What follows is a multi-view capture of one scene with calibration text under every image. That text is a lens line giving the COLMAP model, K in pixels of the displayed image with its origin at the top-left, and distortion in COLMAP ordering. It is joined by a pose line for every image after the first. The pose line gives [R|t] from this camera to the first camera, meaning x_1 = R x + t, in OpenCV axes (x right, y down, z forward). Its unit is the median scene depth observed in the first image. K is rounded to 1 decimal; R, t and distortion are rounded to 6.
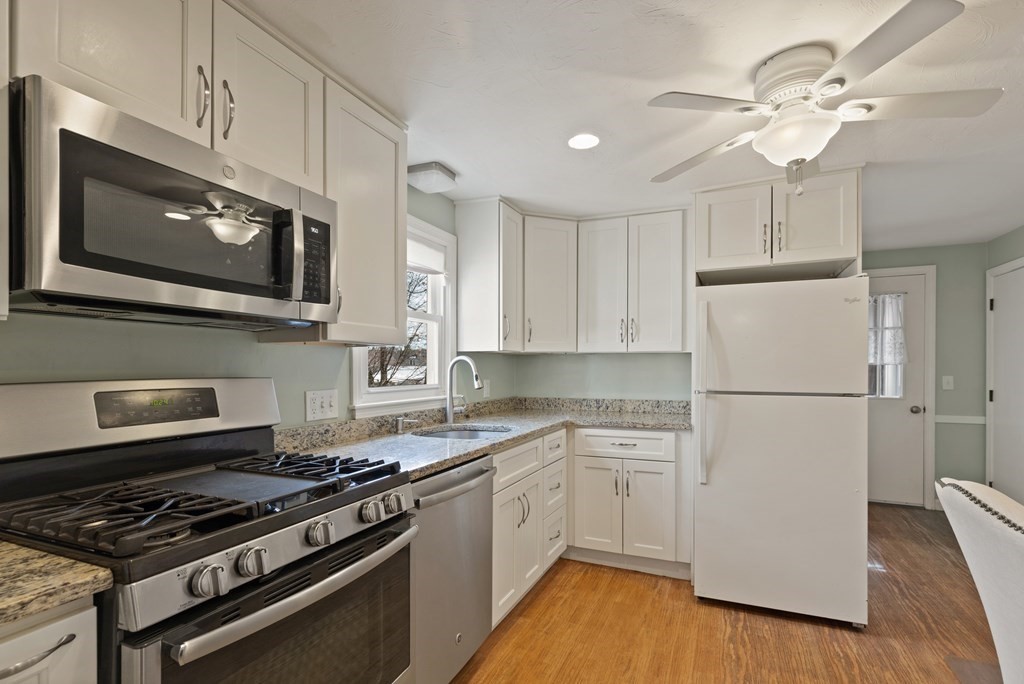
lens RADIAL K [[486.7, 0, 525.2], [0, 486.7, 367.3], [0, 0, 1]] dist [0.002086, 0.000148]
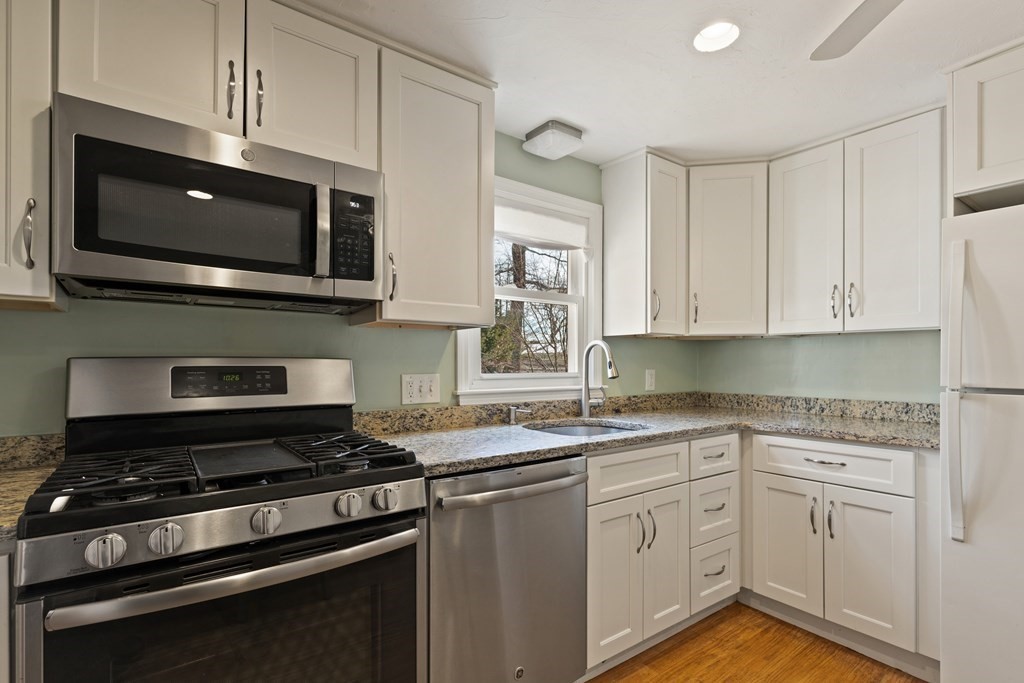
lens RADIAL K [[485.5, 0, 512.6], [0, 485.5, 360.1], [0, 0, 1]] dist [-0.000616, -0.000169]
pose [[0.861934, -0.001107, -0.507020, 0.174380], [-0.002188, 0.999980, -0.005903, 0.017263], [0.507016, 0.006197, 0.861914, 0.175701]]
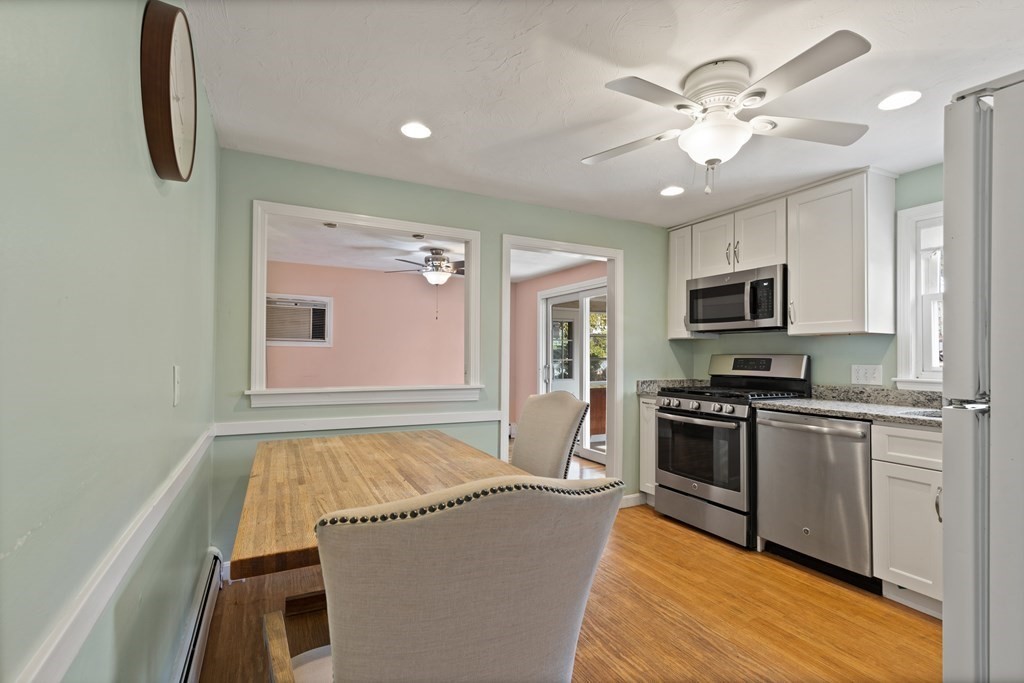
lens RADIAL K [[475.6, 0, 513.9], [0, 475.6, 352.6], [0, 0, 1]] dist [-0.000805, -0.000166]
pose [[-0.637567, -0.005744, -0.770374, 0.983831], [-0.005031, 0.999982, -0.003291, 0.014476], [0.770379, 0.001777, -0.637584, 0.785746]]
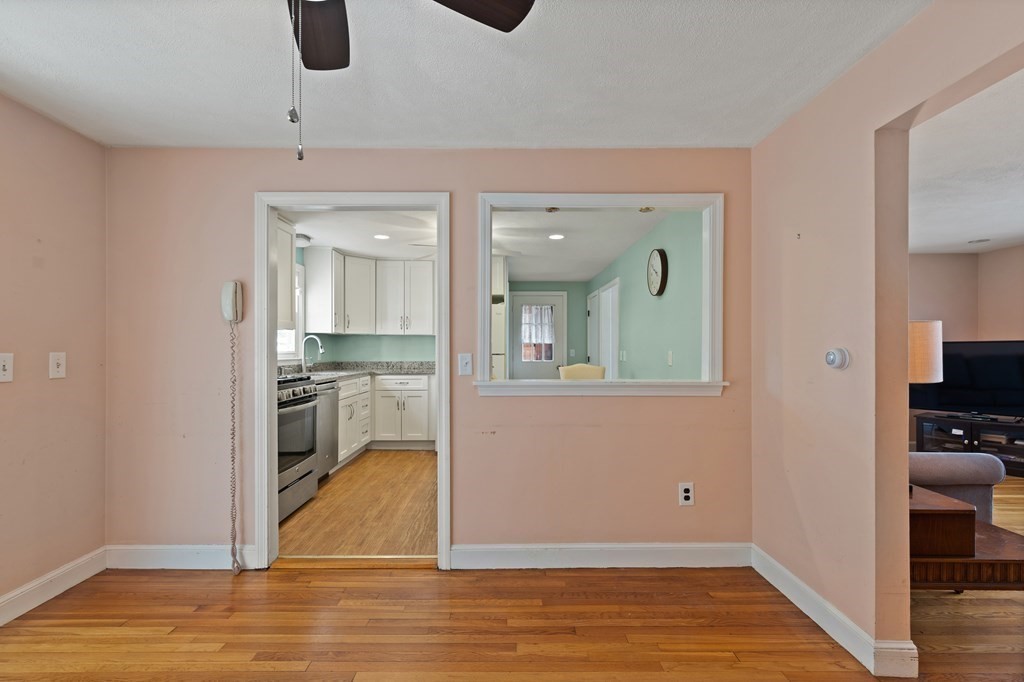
lens RADIAL K [[469.2, 0, 510.6], [0, 469.2, 349.3], [0, 0, 1]] dist [0.003600, 0.000259]
pose [[0.915656, 0.000571, 0.401962, -0.151232], [-0.000224, 1.000000, -0.000910, 0.029187], [-0.401963, 0.000743, 0.915656, -0.881416]]
